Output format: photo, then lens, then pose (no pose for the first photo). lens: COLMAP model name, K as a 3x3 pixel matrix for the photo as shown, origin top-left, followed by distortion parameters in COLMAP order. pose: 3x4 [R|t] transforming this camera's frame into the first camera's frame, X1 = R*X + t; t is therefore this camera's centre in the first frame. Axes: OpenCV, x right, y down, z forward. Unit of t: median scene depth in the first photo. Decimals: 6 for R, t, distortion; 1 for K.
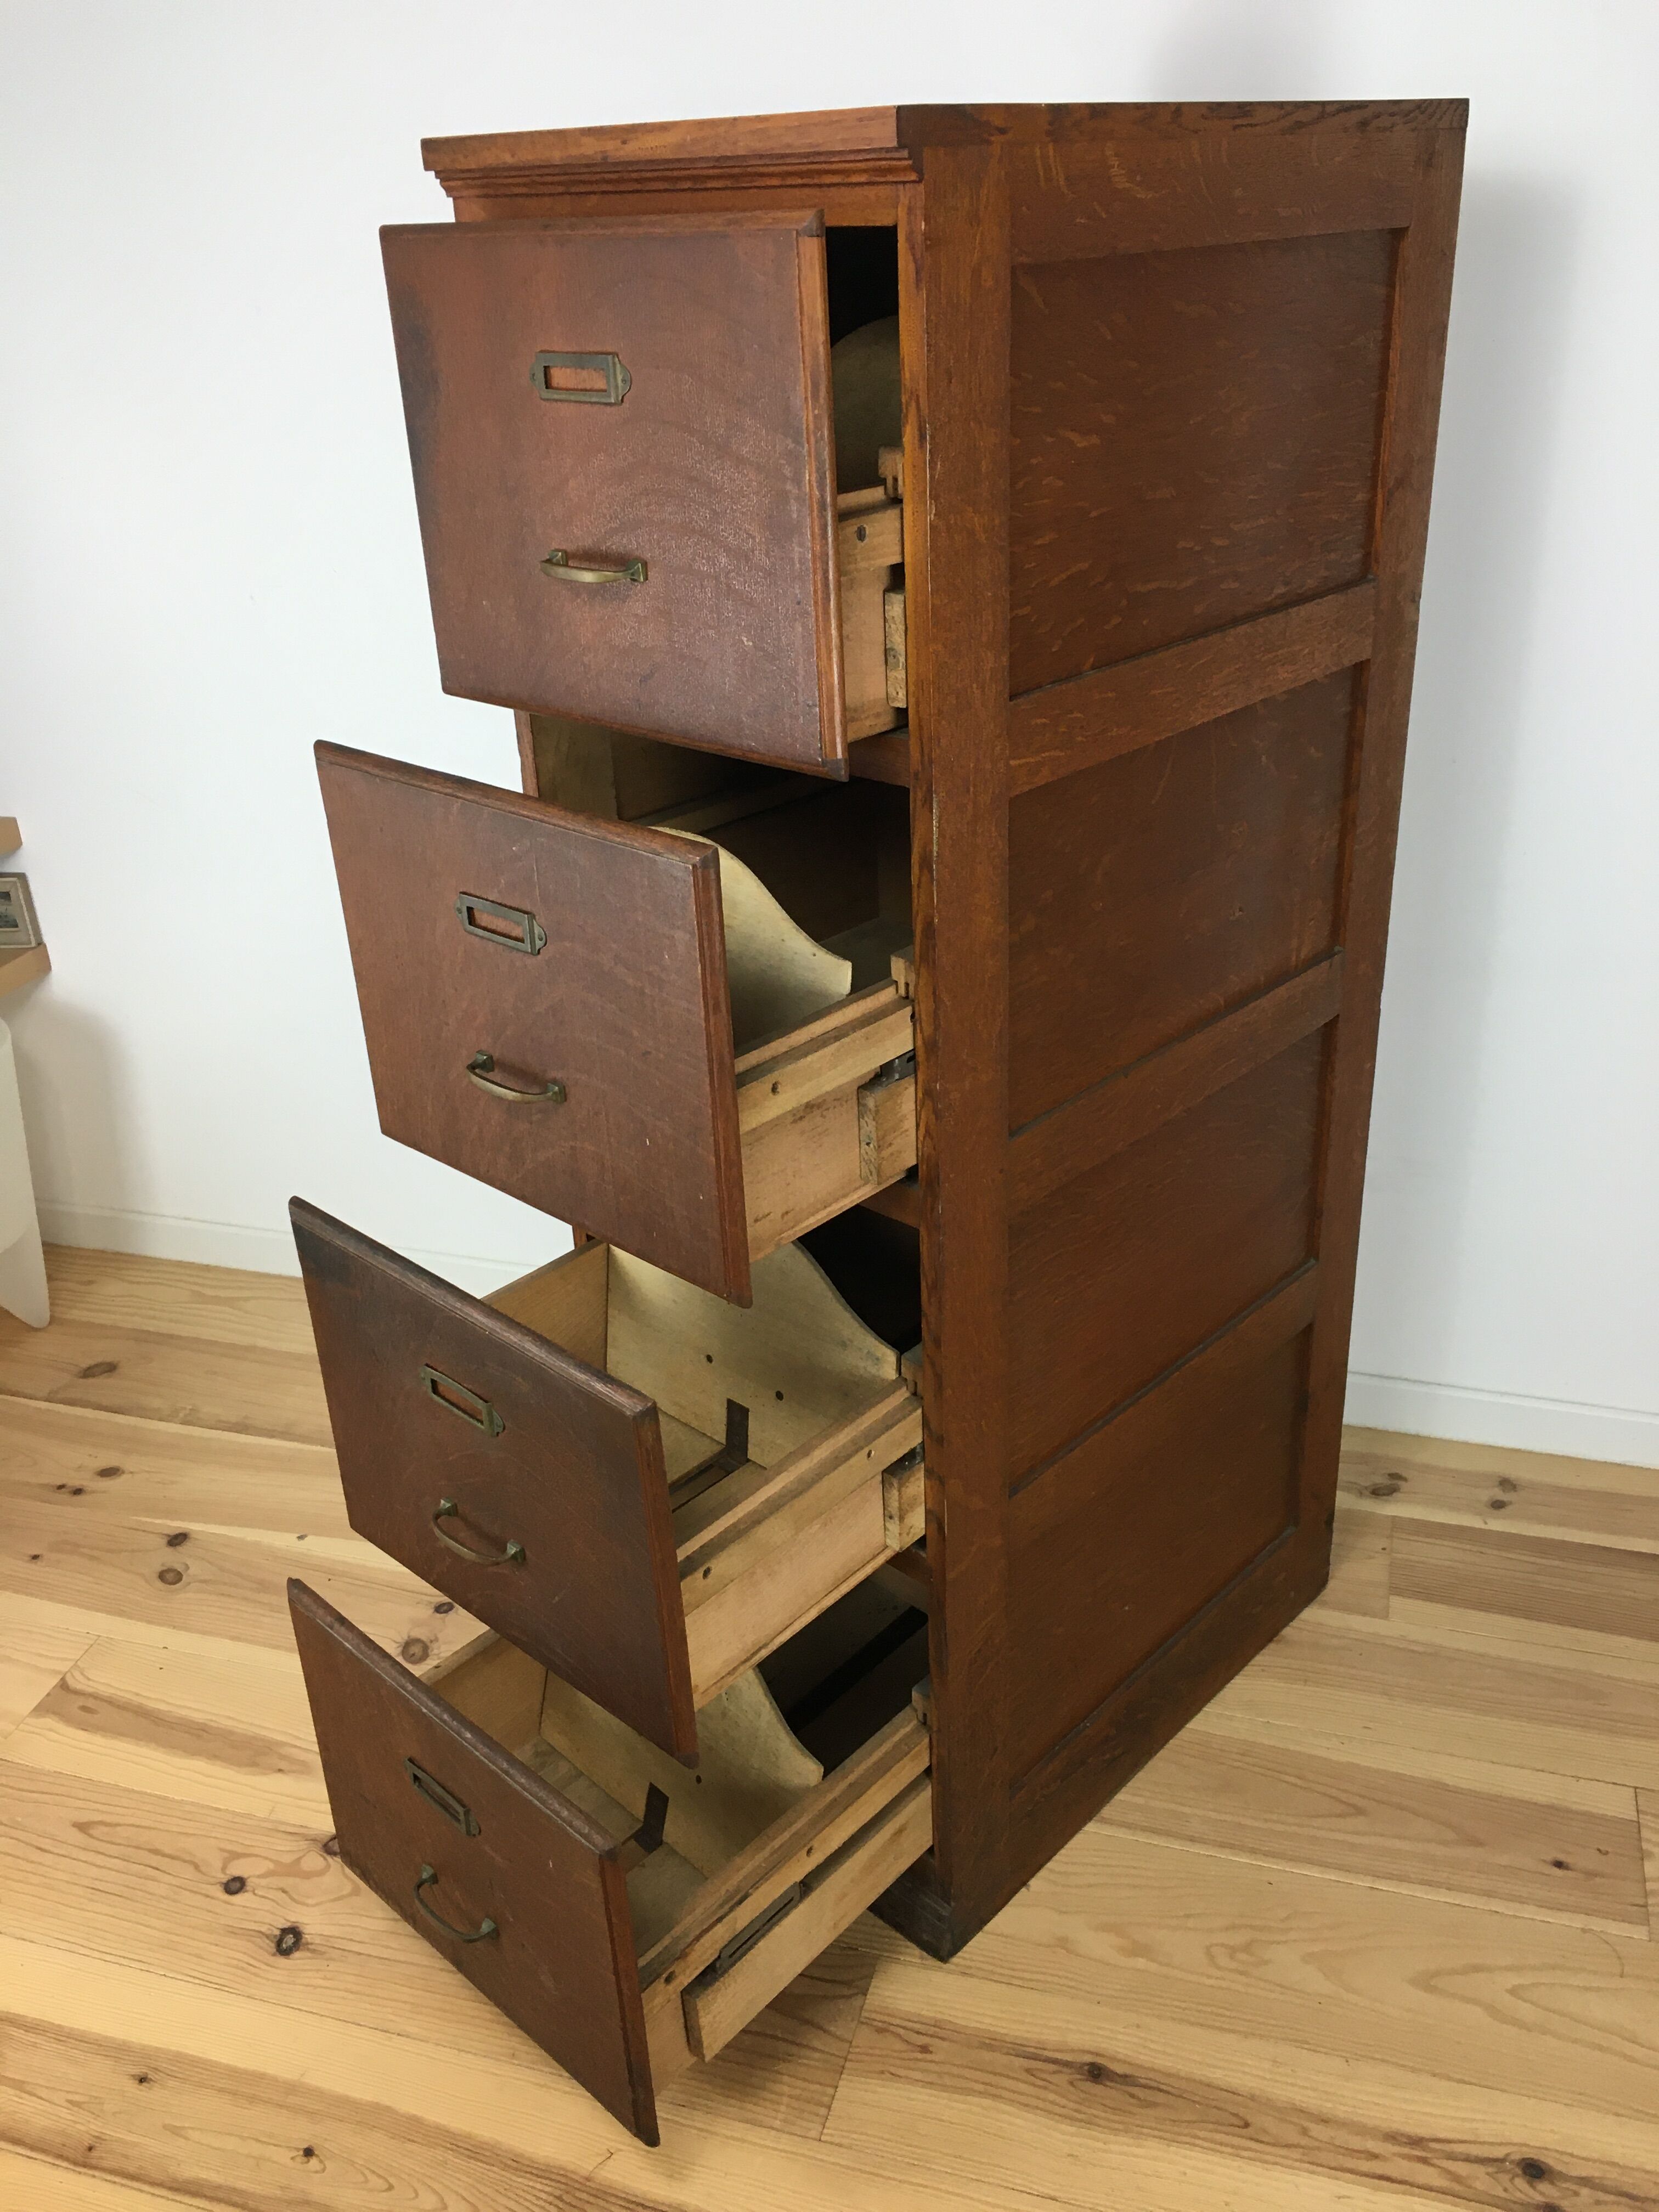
lens RADIAL K [[1855.1, 0, 844.3], [0, 1855.1, 1090.5], [0, 0, 1]] dist [0.067407, -0.104291]
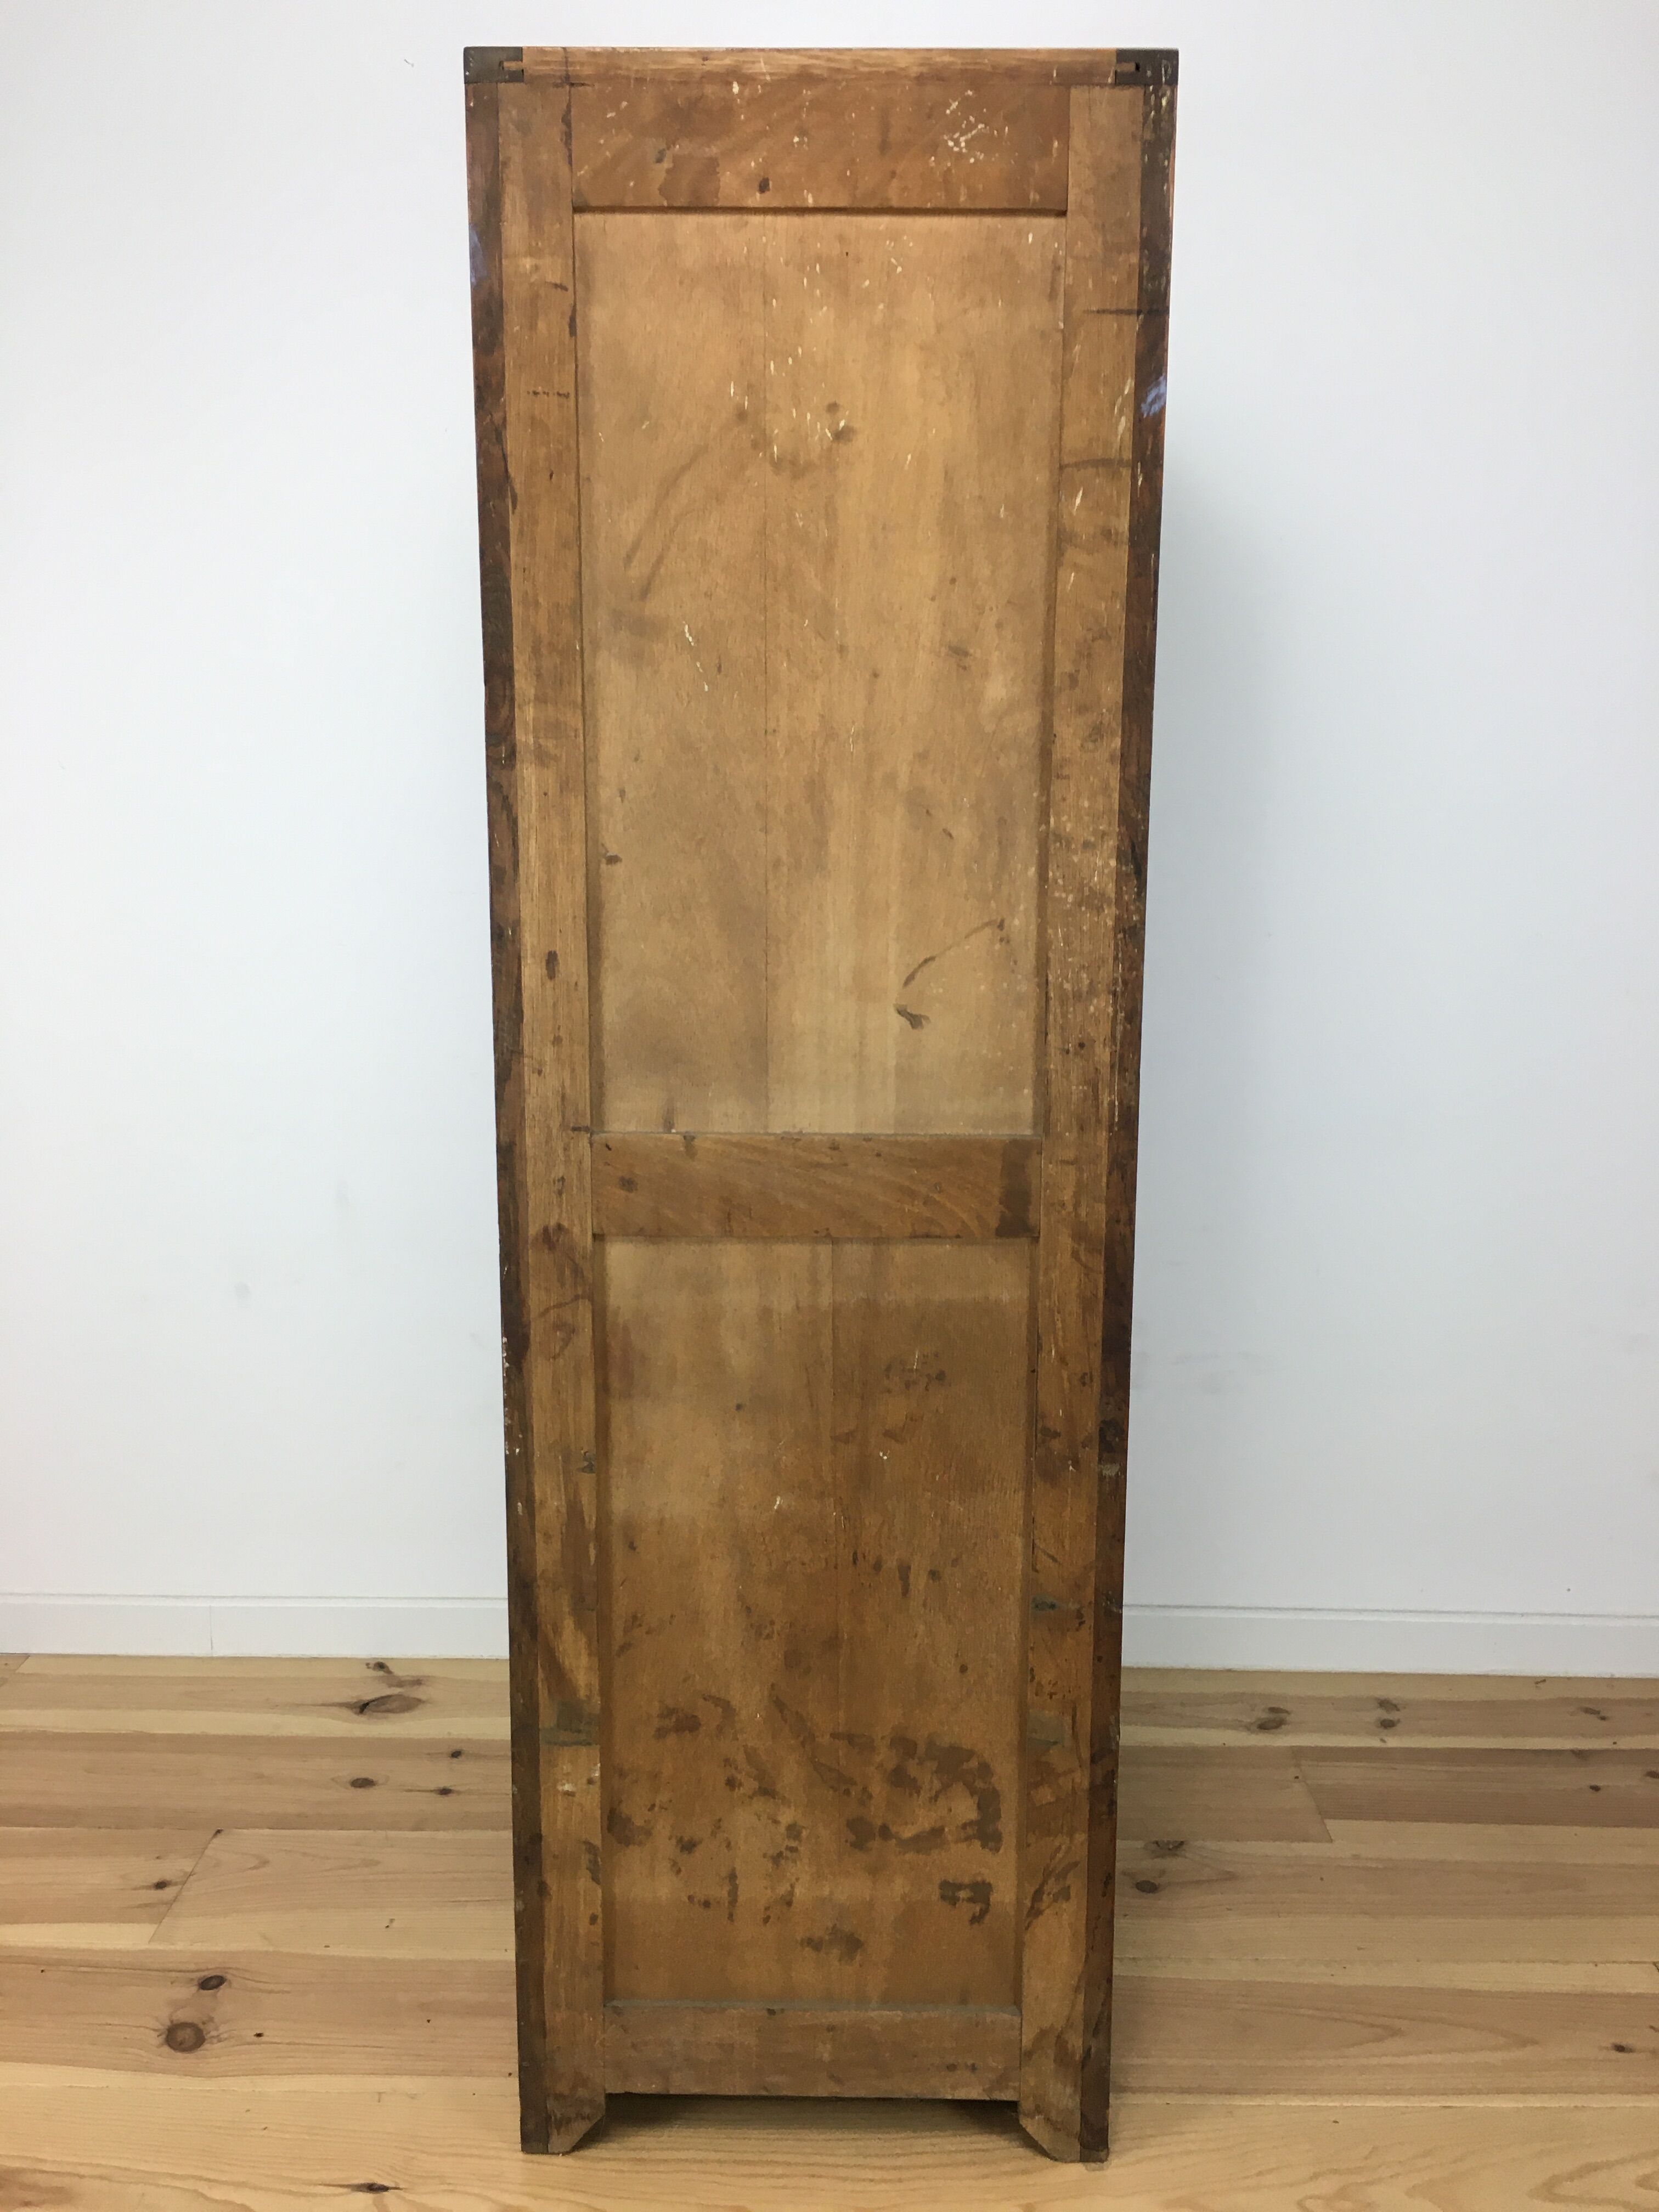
lens RADIAL K [[1855.1, 0, 844.3], [0, 1855.1, 1090.5], [0, 0, 1]] dist [0.067407, -0.104291]
pose [[0.963081, -0.007979, 0.269093, -0.222441], [0.081505, 0.961292, -0.263203, 0.197300], [-0.256577, 0.275418, 0.926452, 0.165460]]
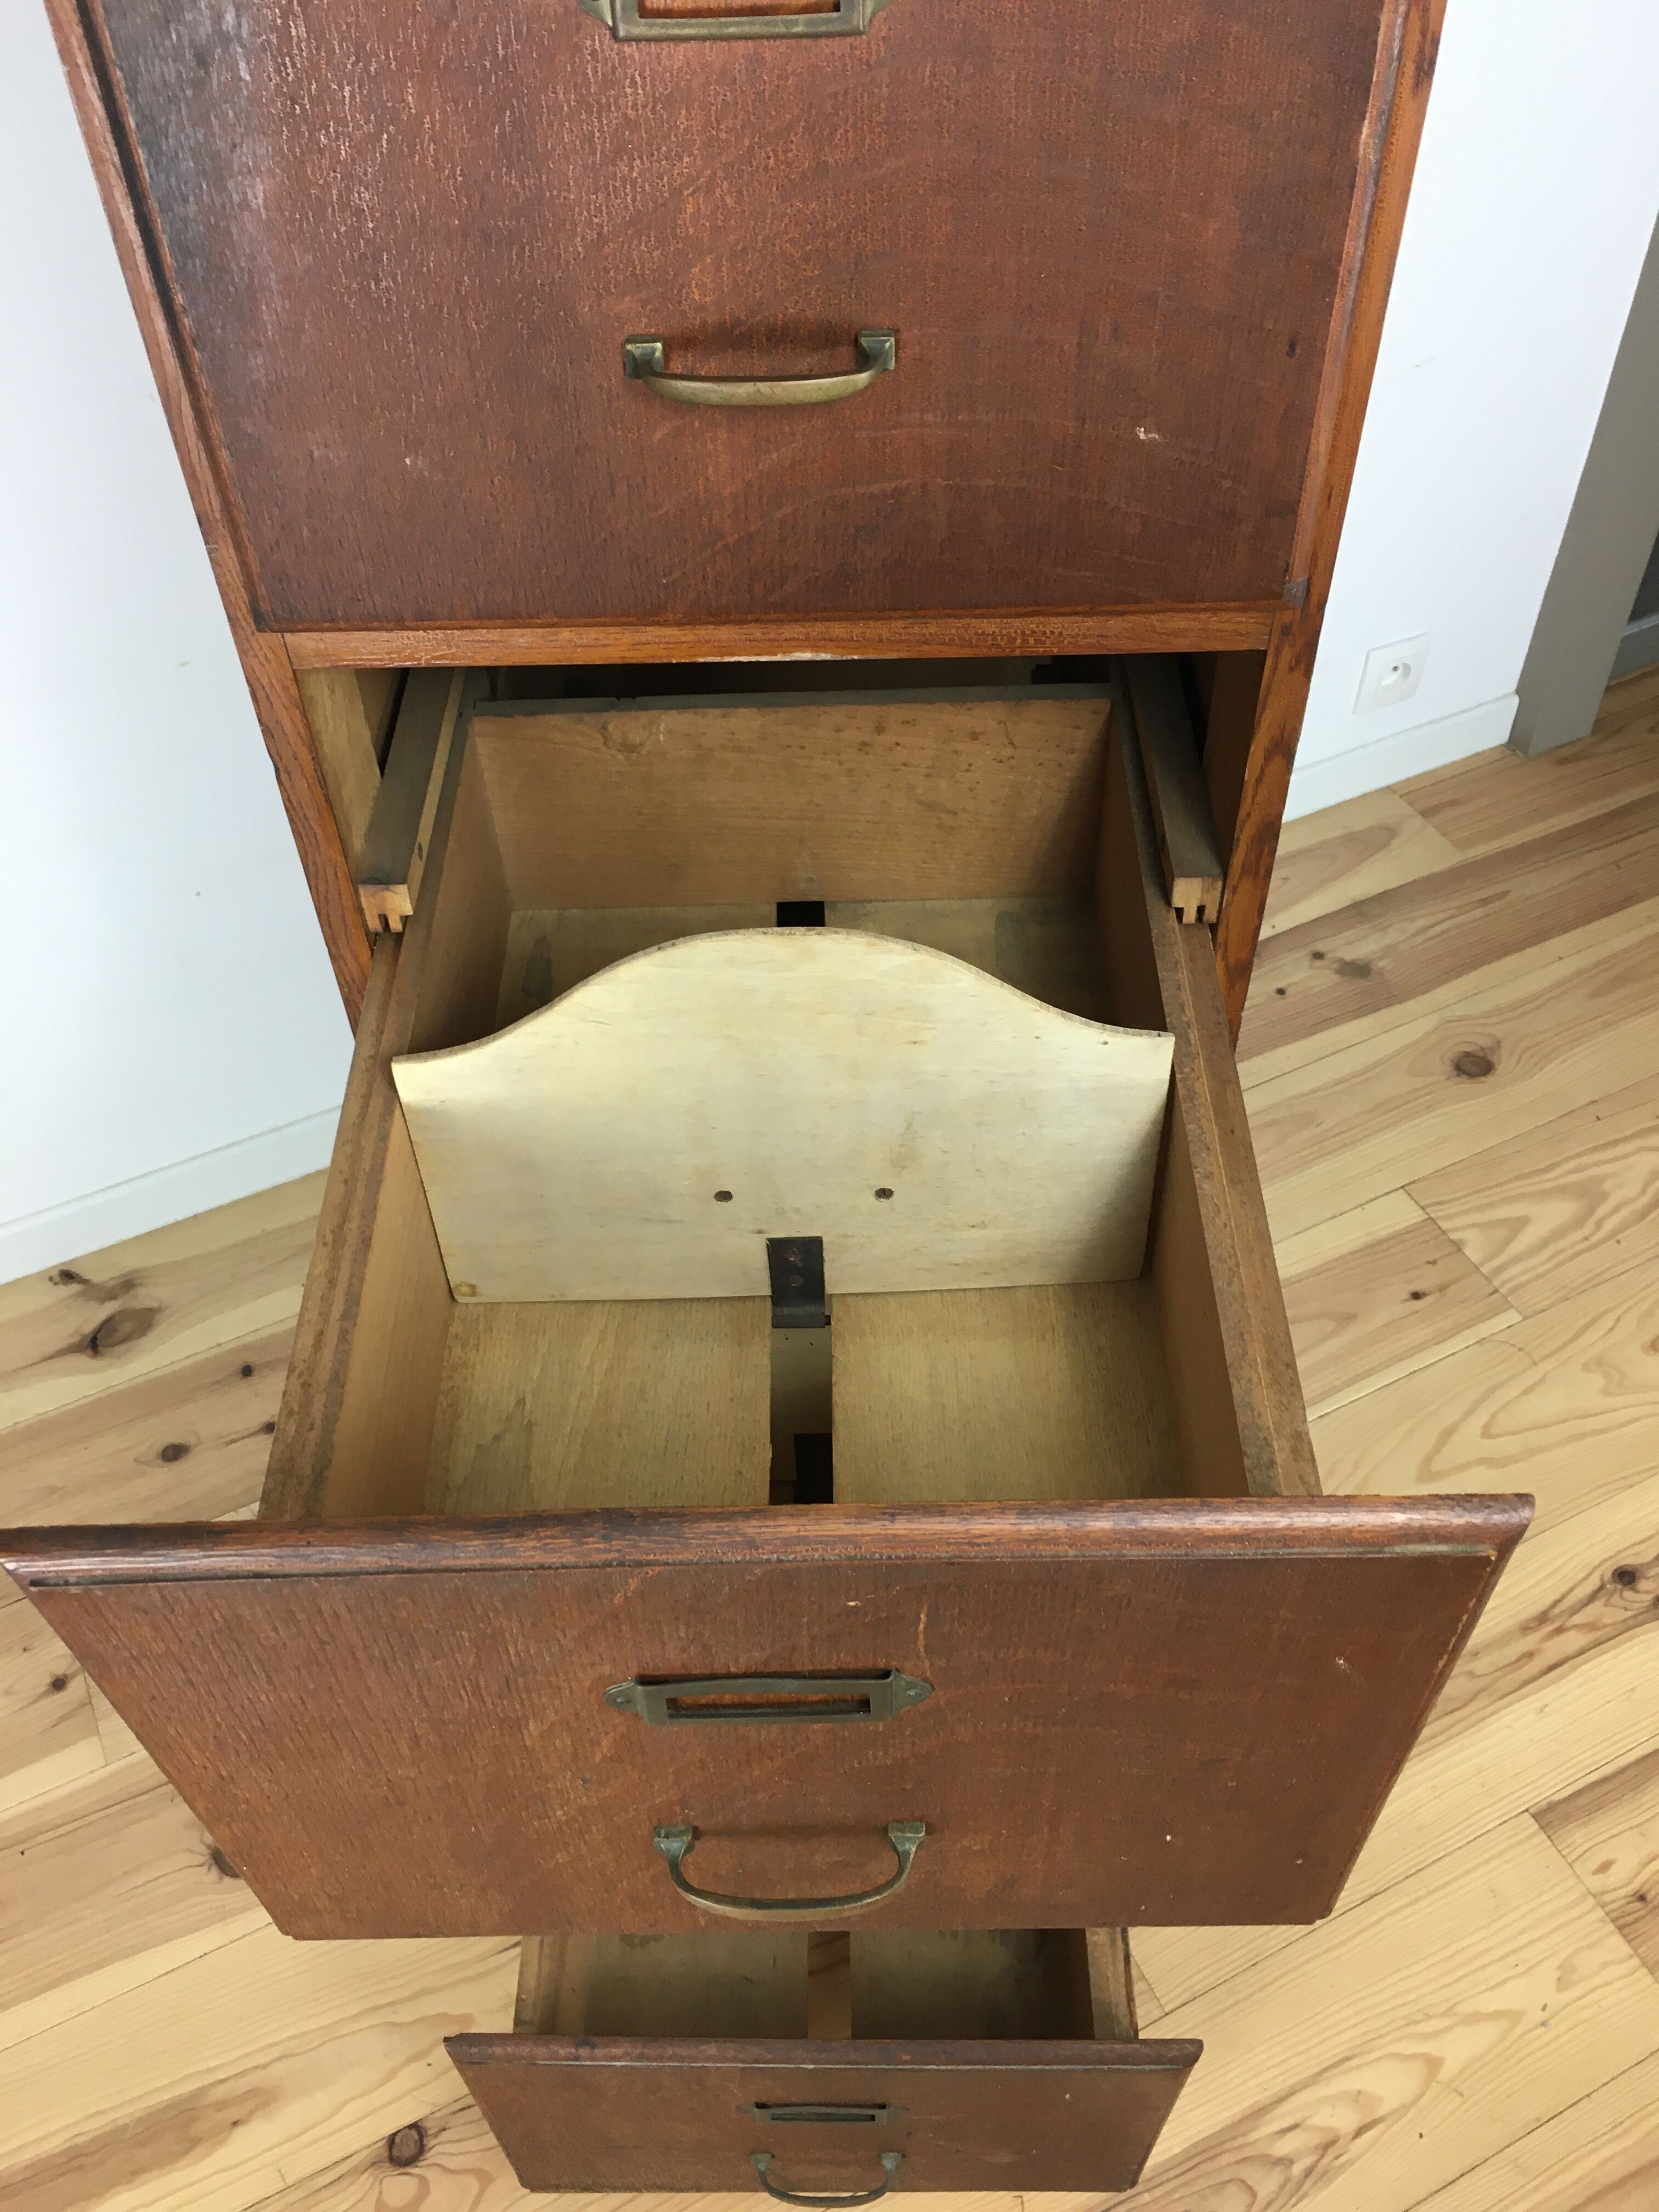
lens RADIAL K [[1855.1, 0, 844.3], [0, 1855.1, 1090.5], [0, 0, 1]] dist [0.067407, -0.104291]
pose [[0.735807, -0.491938, 0.465386, -0.317400], [0.292291, 0.850630, 0.437029, -0.263793], [-0.610863, -0.185541, 0.769689, 0.441334]]
